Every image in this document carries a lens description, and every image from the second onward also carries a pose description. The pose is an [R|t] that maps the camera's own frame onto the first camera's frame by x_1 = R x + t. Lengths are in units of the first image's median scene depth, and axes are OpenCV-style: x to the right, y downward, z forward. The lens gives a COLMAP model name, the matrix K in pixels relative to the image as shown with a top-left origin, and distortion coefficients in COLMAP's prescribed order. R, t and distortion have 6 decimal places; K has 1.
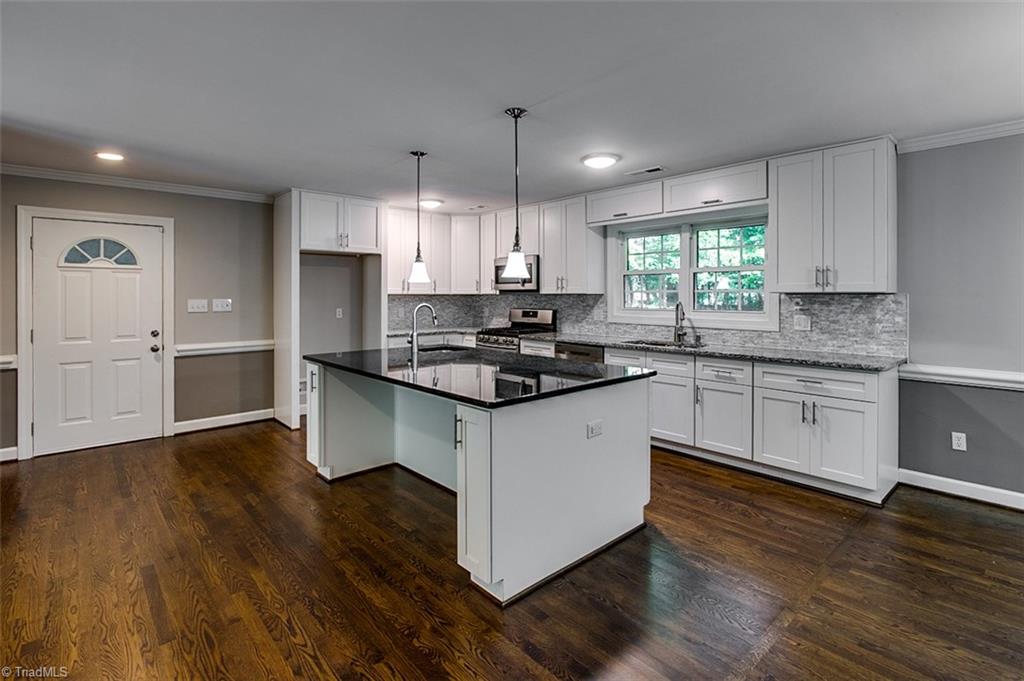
lens RADIAL K [[485.2, 0, 509.7], [0, 485.2, 299.1], [0, 0, 1]] dist [-0.011892, 0.001538]
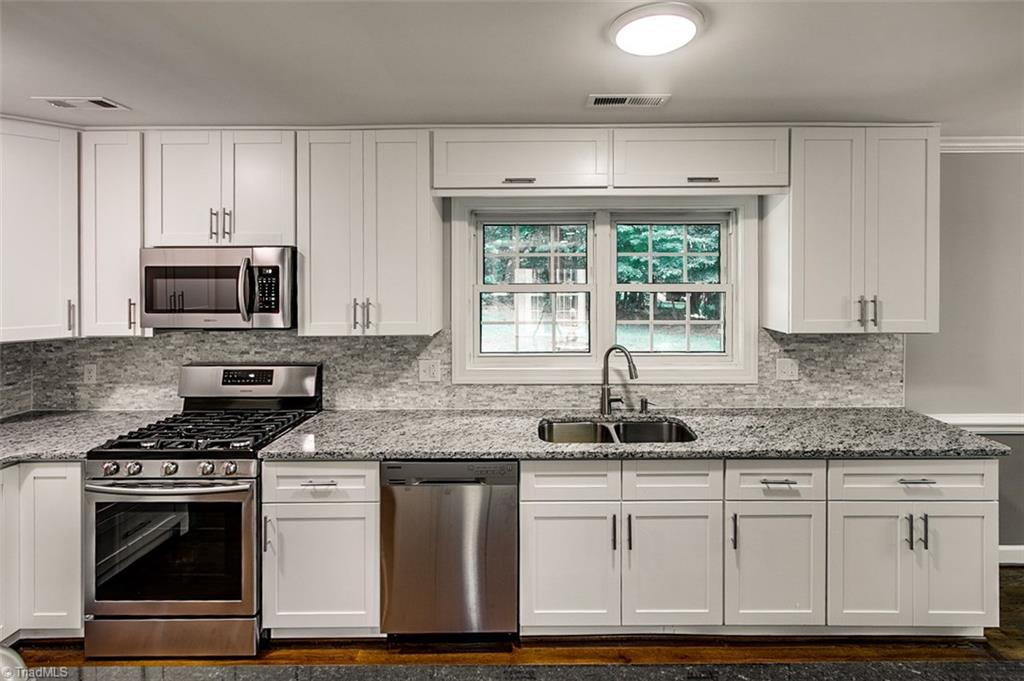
lens RADIAL K [[485.2, 0, 536.8], [0, 485.2, 273.2], [0, 0, 1]] dist [-0.011892, 0.001538]
pose [[0.674234, -0.004416, 0.738504, -0.134943], [0.008350, 0.999964, -0.001645, -0.077991], [-0.738470, 0.007276, 0.674247, 0.664848]]
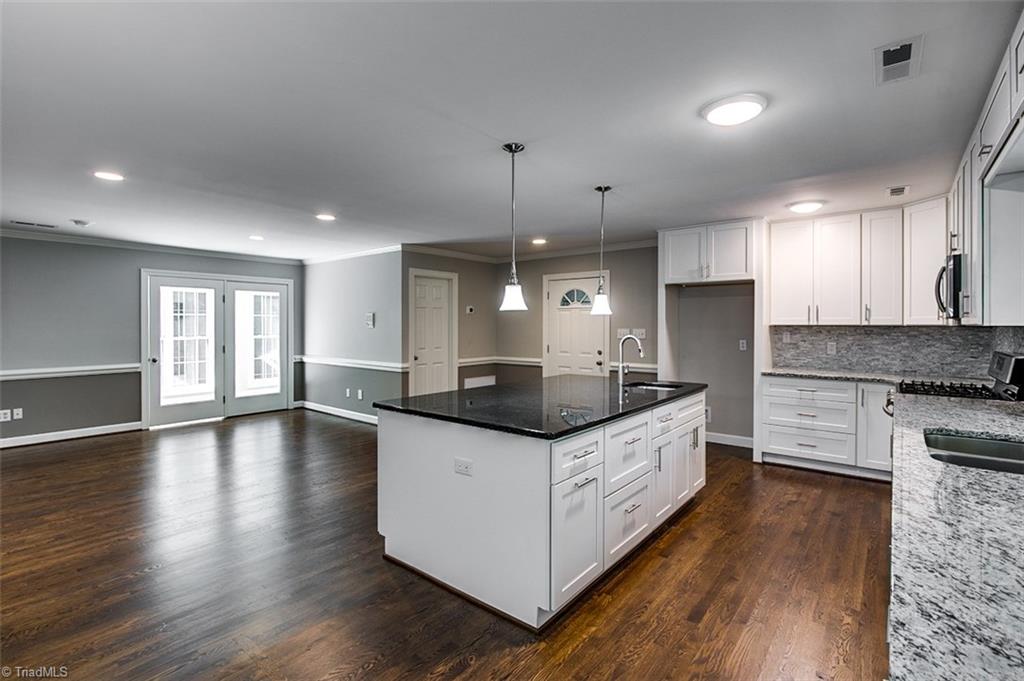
lens RADIAL K [[485.2, 0, 507.0], [0, 485.2, 319.5], [0, 0, 1]] dist [-0.011892, 0.001538]
pose [[0.156797, -0.007570, -0.987602, 0.619969], [-0.007179, 0.999935, -0.008804, -0.011433], [0.987605, 0.008471, 0.156733, 0.498838]]
